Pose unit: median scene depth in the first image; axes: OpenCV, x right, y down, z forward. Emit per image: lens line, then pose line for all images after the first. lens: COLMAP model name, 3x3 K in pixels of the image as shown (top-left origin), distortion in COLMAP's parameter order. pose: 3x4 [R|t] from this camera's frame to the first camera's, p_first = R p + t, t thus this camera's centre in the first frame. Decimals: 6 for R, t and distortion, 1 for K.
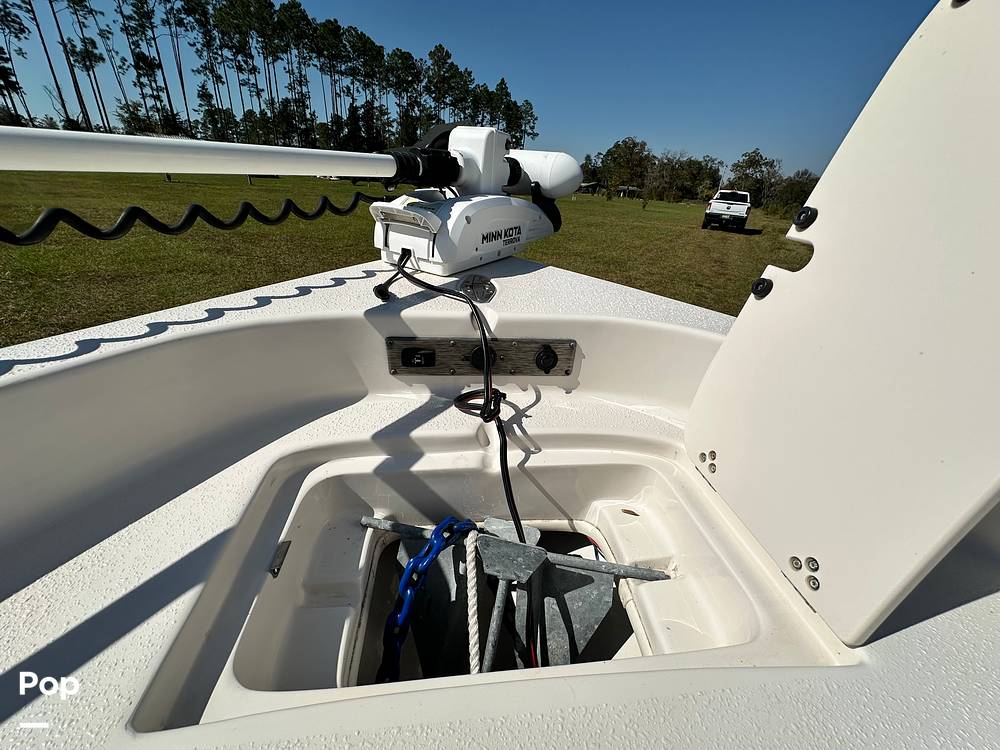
lens RADIAL K [[404.3, 0, 497.9], [0, 404.3, 373.9], [0, 0, 1]] dist [0.001158, 0.000796]
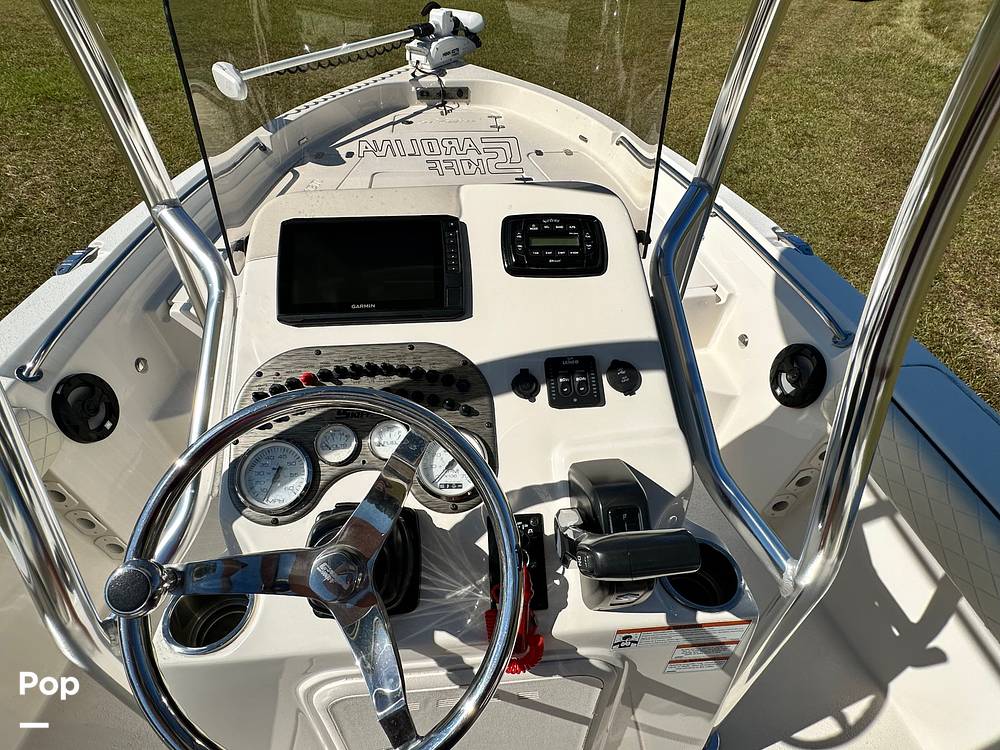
lens RADIAL K [[549.8, 0, 497.0], [0, 549.8, 387.0], [0, 0, 1]] dist [-0.001872, -0.000080]
pose [[0.998294, -0.015532, -0.056275, 0.687575], [0.029536, 0.965861, 0.257373, 1.248298], [0.050356, -0.258596, 0.964672, -4.396709]]
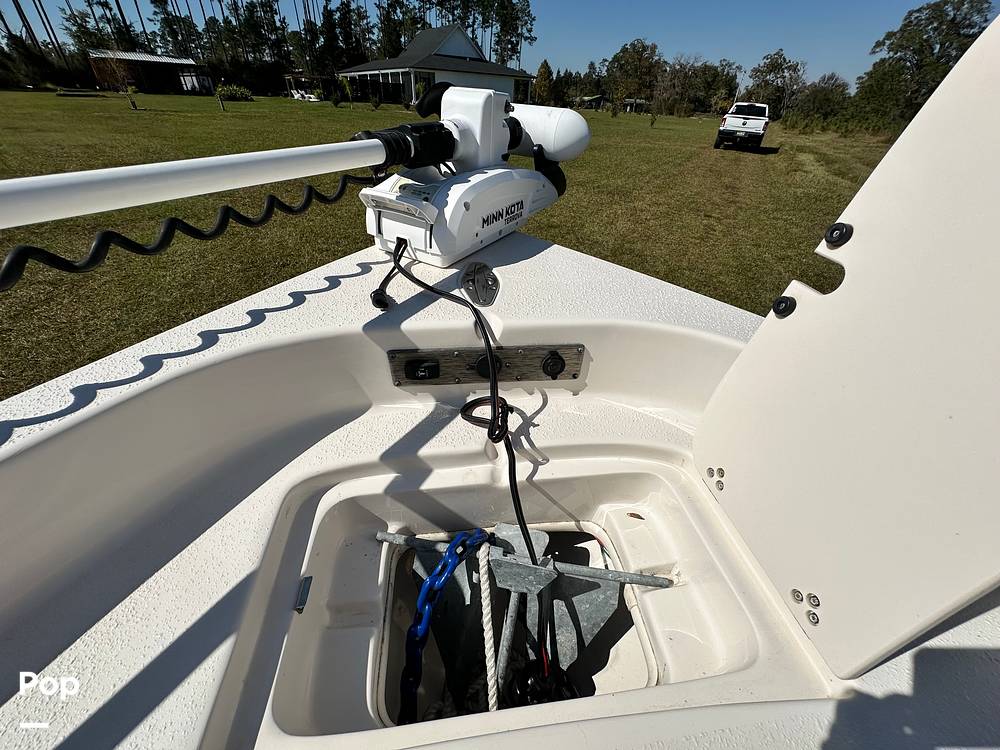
lens RADIAL K [[404.3, 0, 497.9], [0, 404.3, 373.9], [0, 0, 1]] dist [0.001158, 0.000796]
pose [[0.999657, -0.025692, -0.005117, -0.009163], [0.026175, 0.987537, 0.155198, -0.169502], [0.001066, -0.155278, 0.987870, 0.034515]]
